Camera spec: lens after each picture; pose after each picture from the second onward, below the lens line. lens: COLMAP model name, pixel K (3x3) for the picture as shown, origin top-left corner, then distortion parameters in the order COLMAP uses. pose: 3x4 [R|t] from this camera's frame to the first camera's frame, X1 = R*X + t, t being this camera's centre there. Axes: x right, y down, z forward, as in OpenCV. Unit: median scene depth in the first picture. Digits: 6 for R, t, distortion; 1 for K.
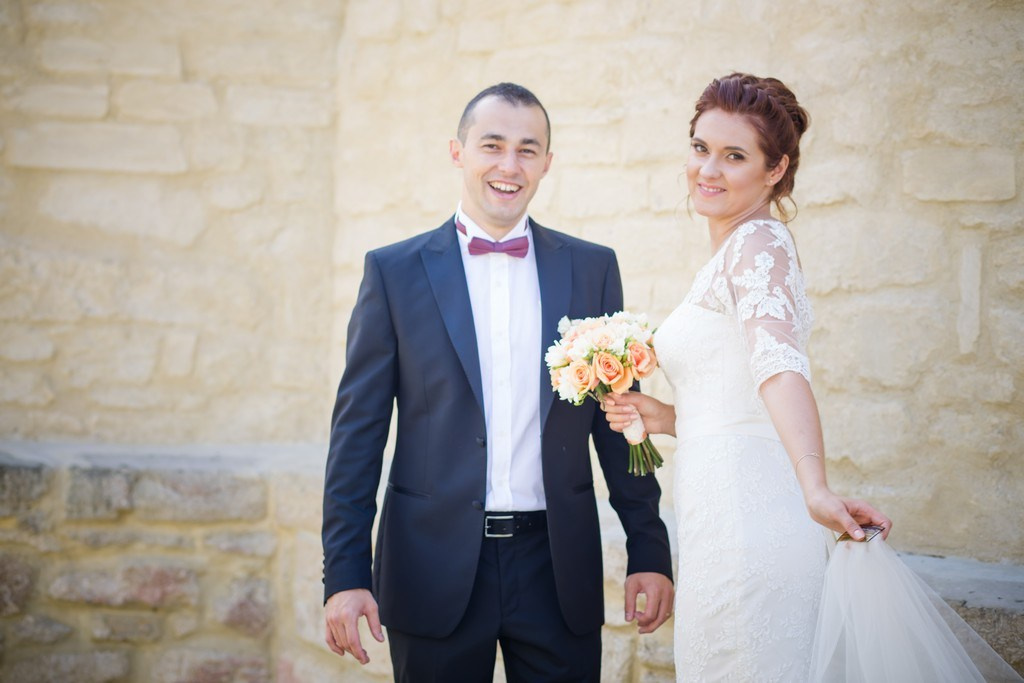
lens RADIAL K [[2534.7, 0, 512.0], [0, 2534.7, 341.5], [0, 0, 1]] dist [-0.021645, -0.671578]
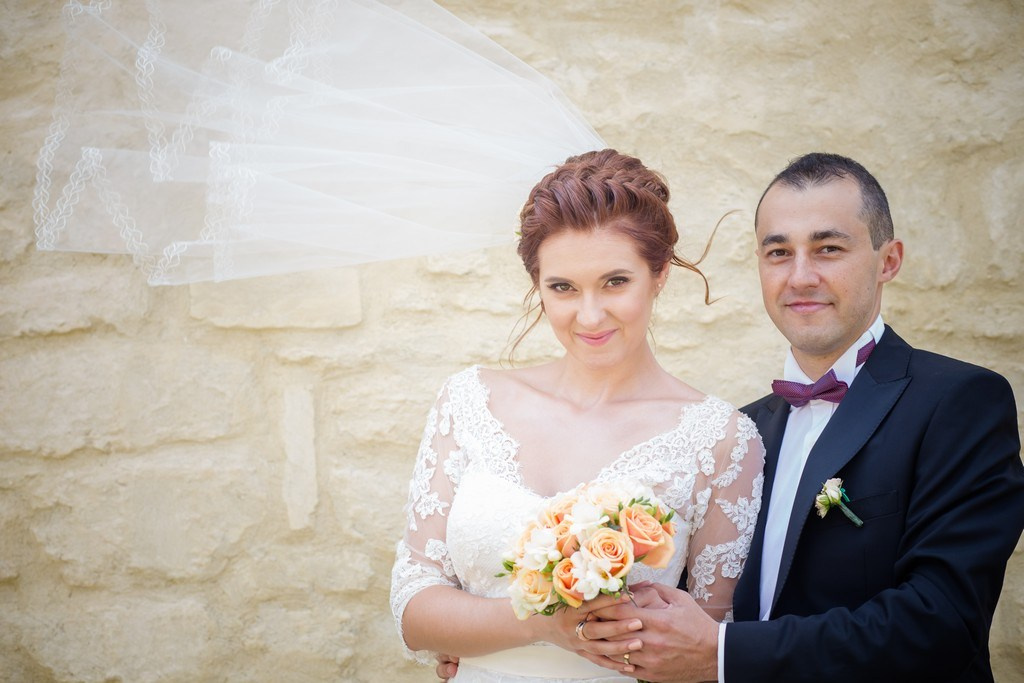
lens RADIAL K [[2603.7, 0, 511.8], [0, 2603.7, 315.2], [0, 0, 1]] dist [-0.036093, -0.396921]
pose [[0.737841, 0.001523, 0.674973, -0.298101], [0.038615, 0.998264, -0.044464, -0.021966], [-0.673869, 0.058871, 0.736501, 0.378190]]
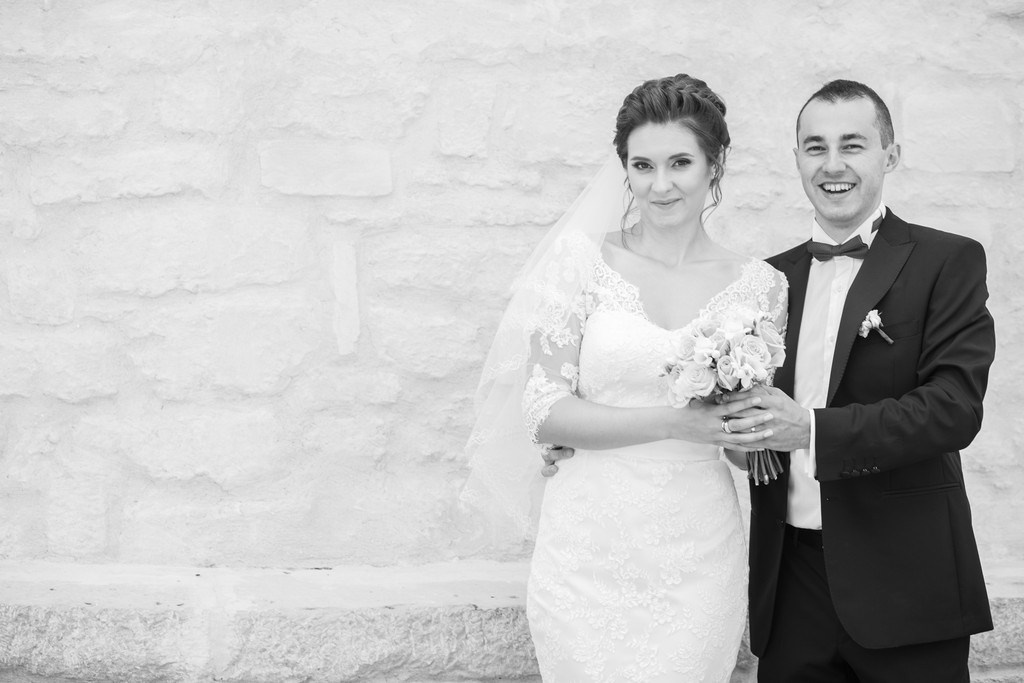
lens RADIAL K [[2534.7, 0, 512.0], [0, 2534.7, 341.5], [0, 0, 1]] dist [-0.021645, -0.671578]
pose [[0.489160, -0.035019, 0.871491, -0.627175], [0.028631, 0.999300, 0.024085, -0.021443], [-0.871724, 0.013170, 0.489820, 0.470677]]
